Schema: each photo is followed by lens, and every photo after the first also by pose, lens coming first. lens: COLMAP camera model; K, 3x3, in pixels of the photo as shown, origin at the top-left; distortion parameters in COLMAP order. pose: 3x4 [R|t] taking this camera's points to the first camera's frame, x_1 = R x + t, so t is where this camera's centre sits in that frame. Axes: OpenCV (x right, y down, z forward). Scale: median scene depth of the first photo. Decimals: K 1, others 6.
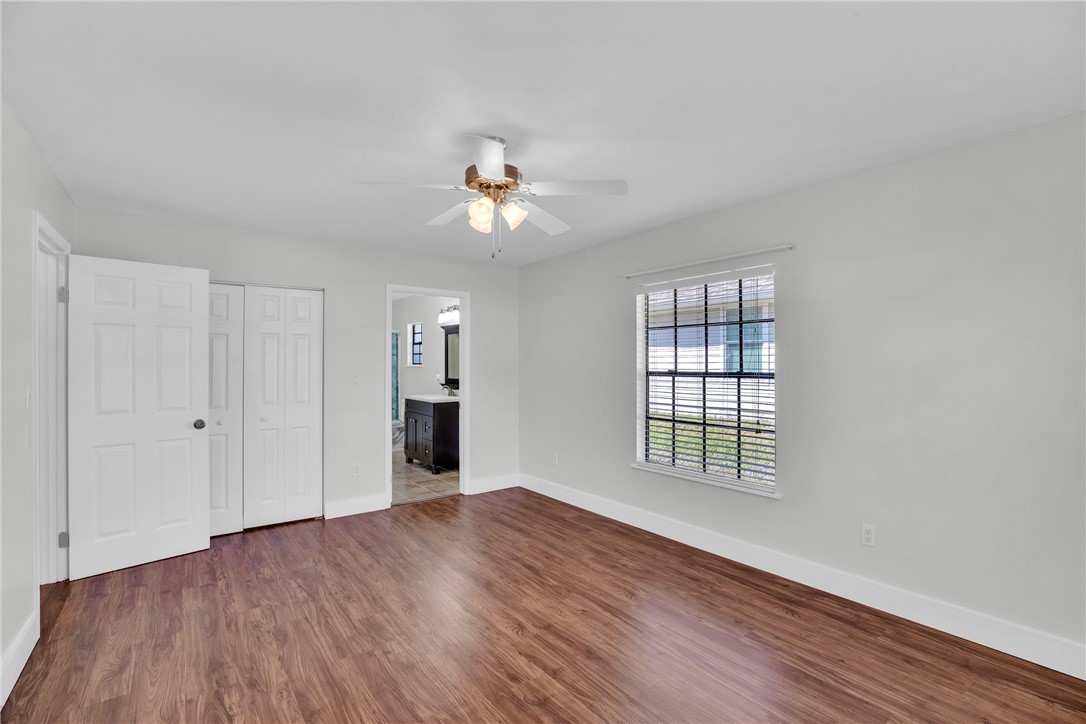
lens RADIAL K [[501.2, 0, 548.0], [0, 501.2, 374.0], [0, 0, 1]] dist [-0.036294, 0.008586]
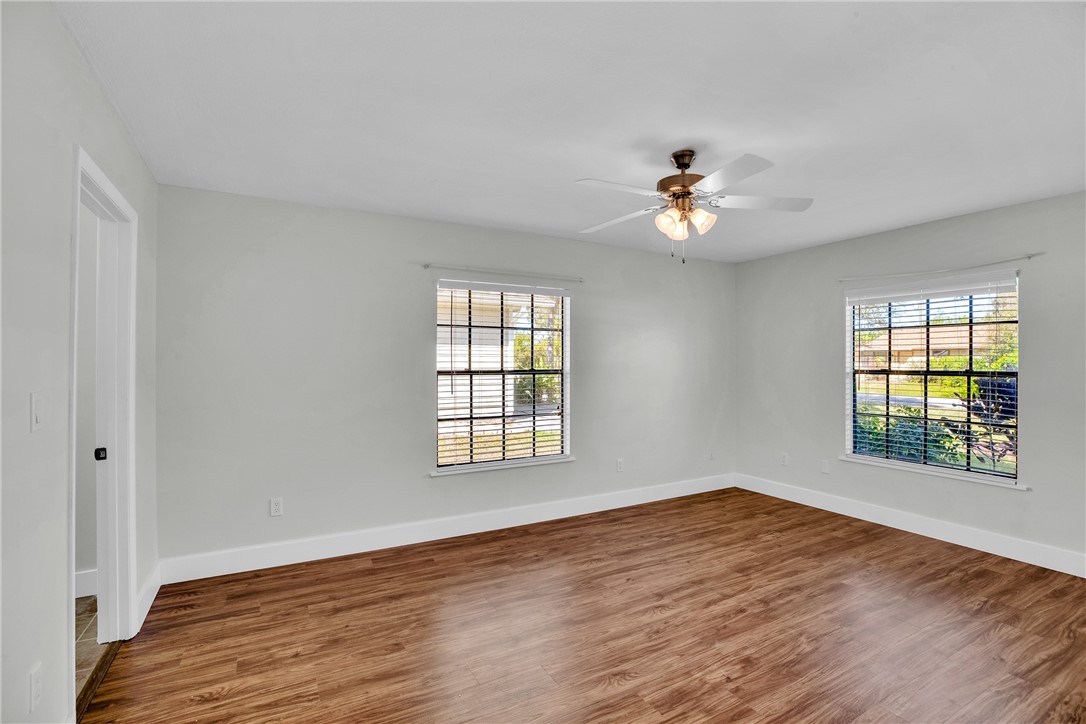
lens RADIAL K [[501.2, 0, 551.6], [0, 501.2, 361.4], [0, 0, 1]] dist [-0.036294, 0.008586]
pose [[0.120316, 0.007580, 0.992707, -0.798612], [0.015848, 0.999829, -0.009555, -0.010818], [-0.992609, 0.016882, 0.120176, 0.759029]]
